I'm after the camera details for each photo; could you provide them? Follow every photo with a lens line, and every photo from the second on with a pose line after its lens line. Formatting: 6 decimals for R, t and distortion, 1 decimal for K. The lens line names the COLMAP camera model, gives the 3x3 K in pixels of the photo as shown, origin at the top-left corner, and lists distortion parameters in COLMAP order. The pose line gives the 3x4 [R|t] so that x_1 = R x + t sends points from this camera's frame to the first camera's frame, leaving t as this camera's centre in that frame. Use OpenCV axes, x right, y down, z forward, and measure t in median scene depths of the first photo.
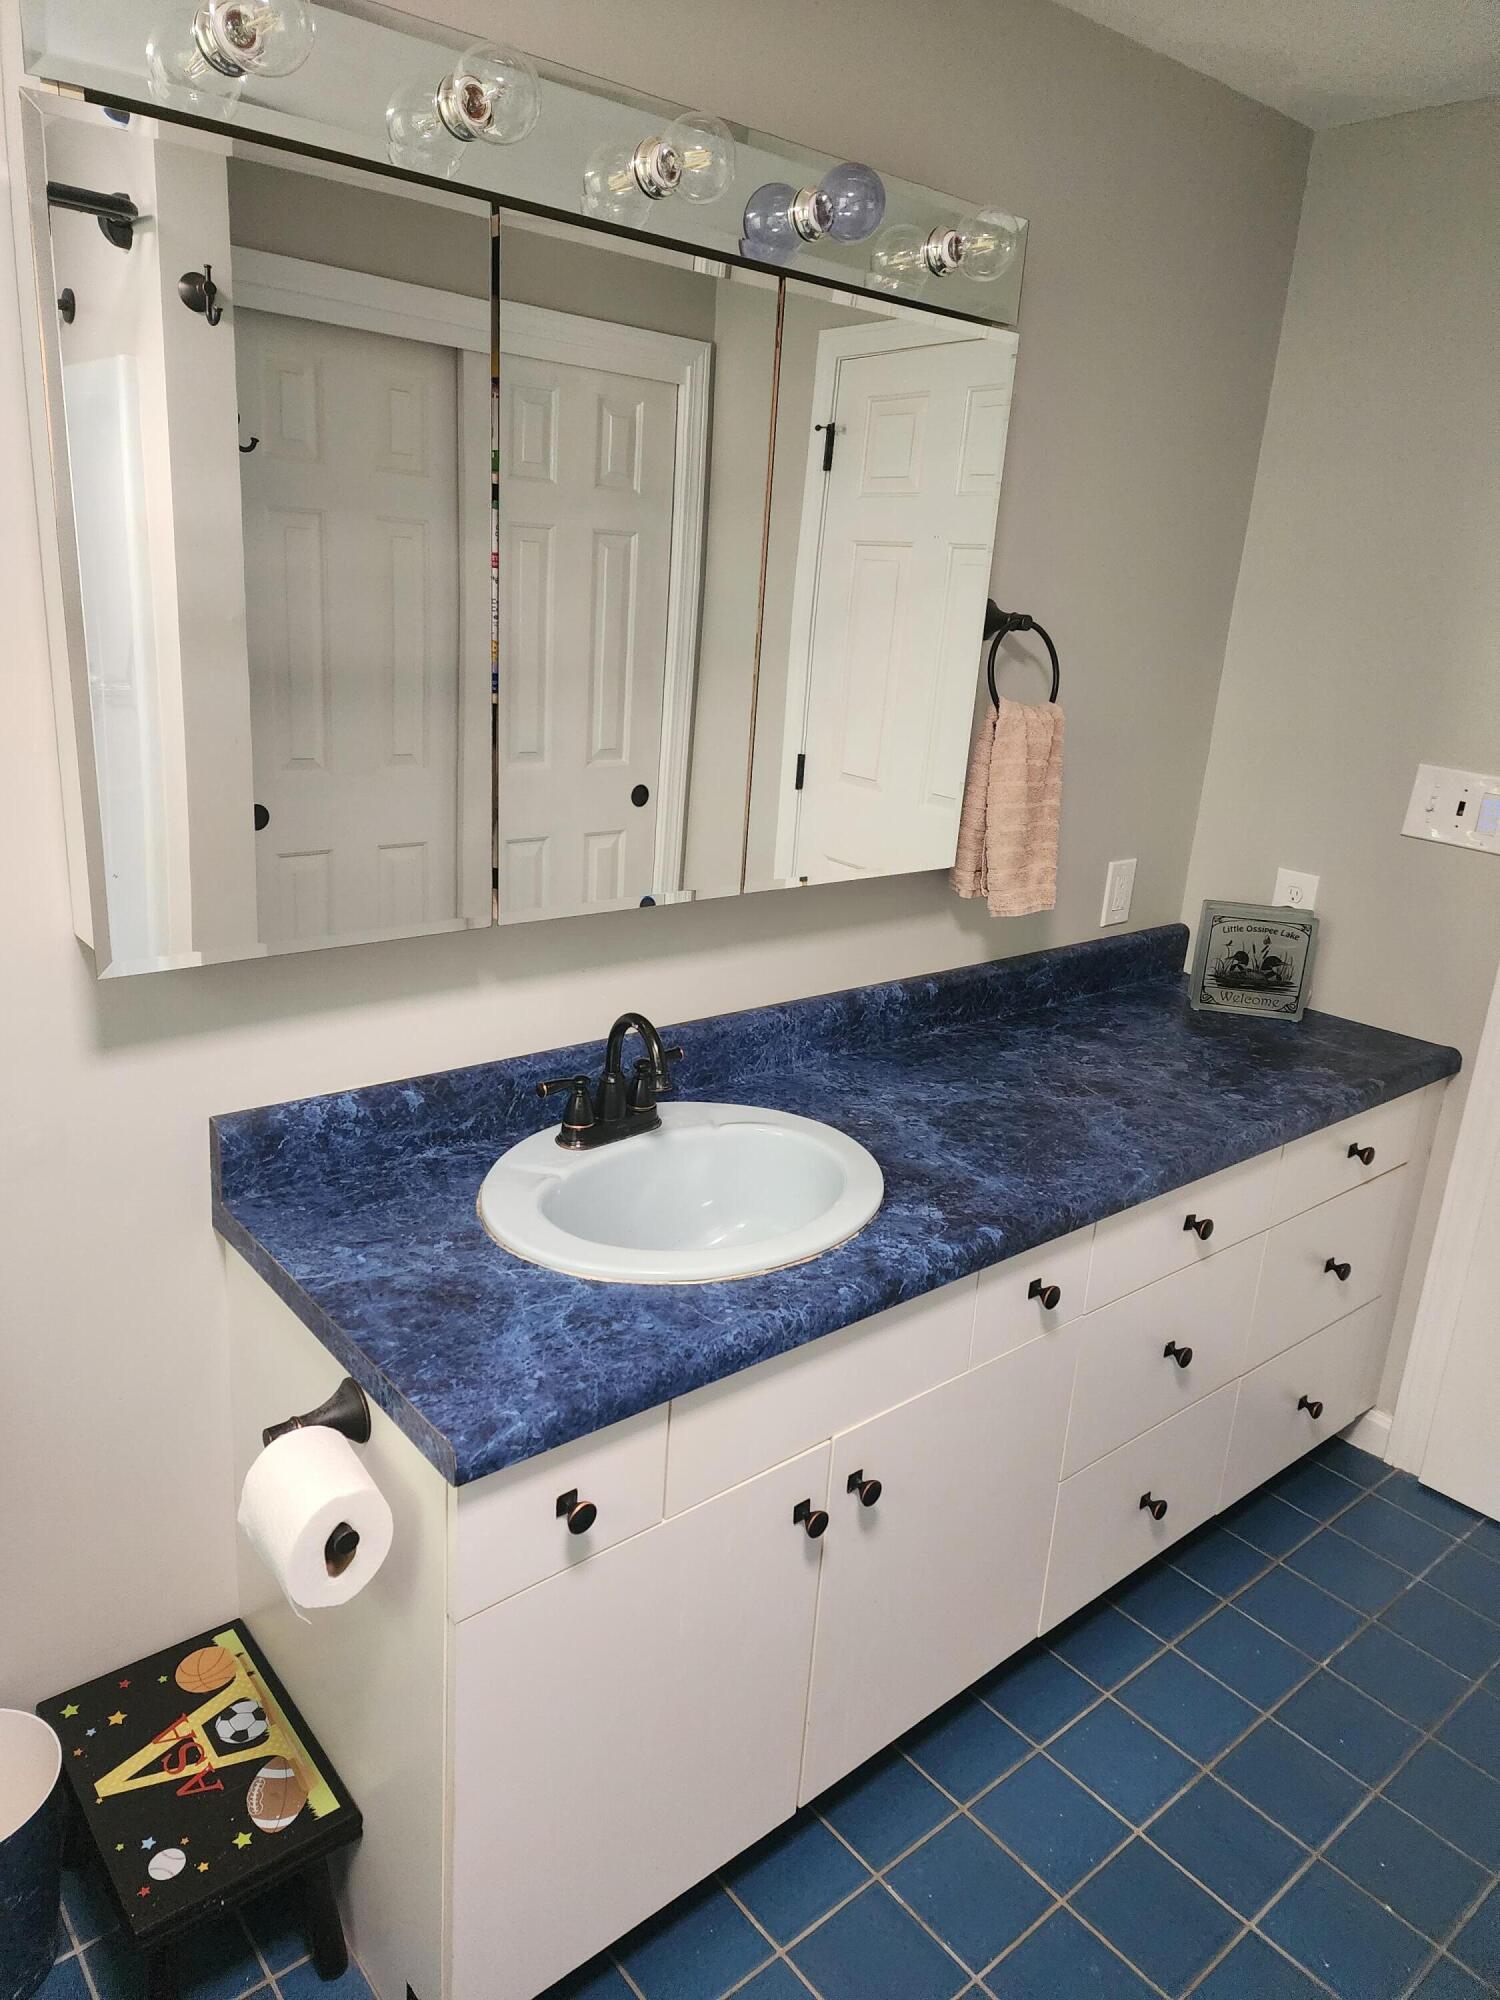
lens RADIAL K [[1324.8, 0, 745.1], [0, 1324.8, 997.0], [0, 0, 1]] dist [0.085017, -0.069982]
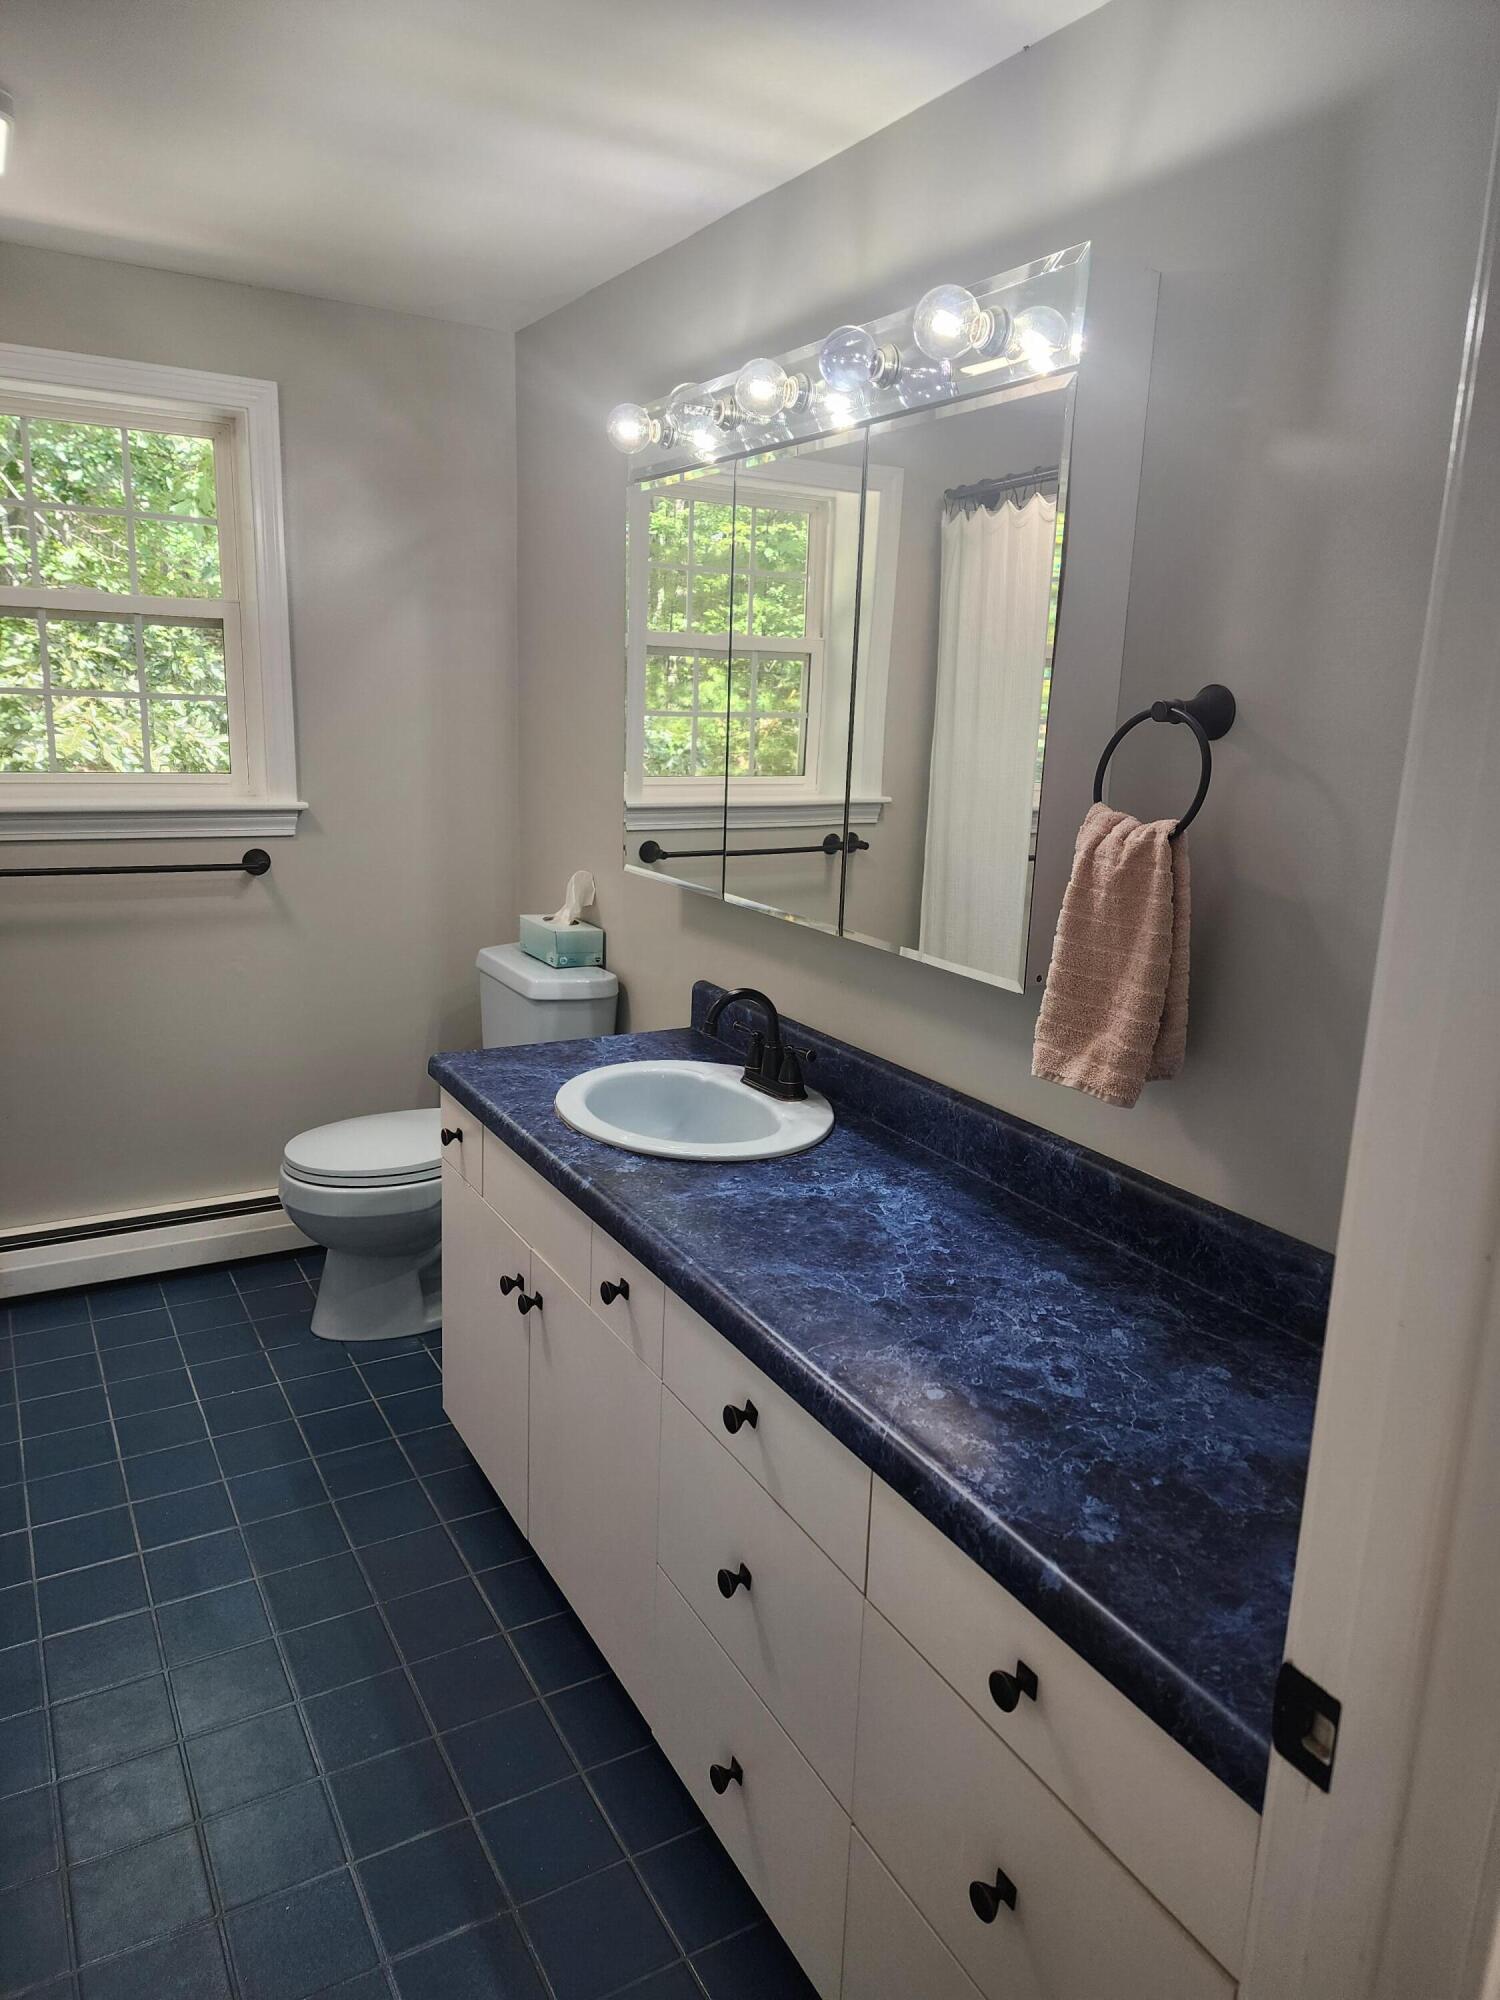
lens RADIAL K [[1370.1, 0, 747.7], [0, 1370.1, 1001.7], [0, 0, 1]] dist [0.084799, -0.079149]
pose [[-0.180553, 0.154135, -0.971413, 1.040952], [-0.342112, 0.916133, 0.208950, -0.217408], [0.922150, 0.370059, -0.112679, 0.950129]]
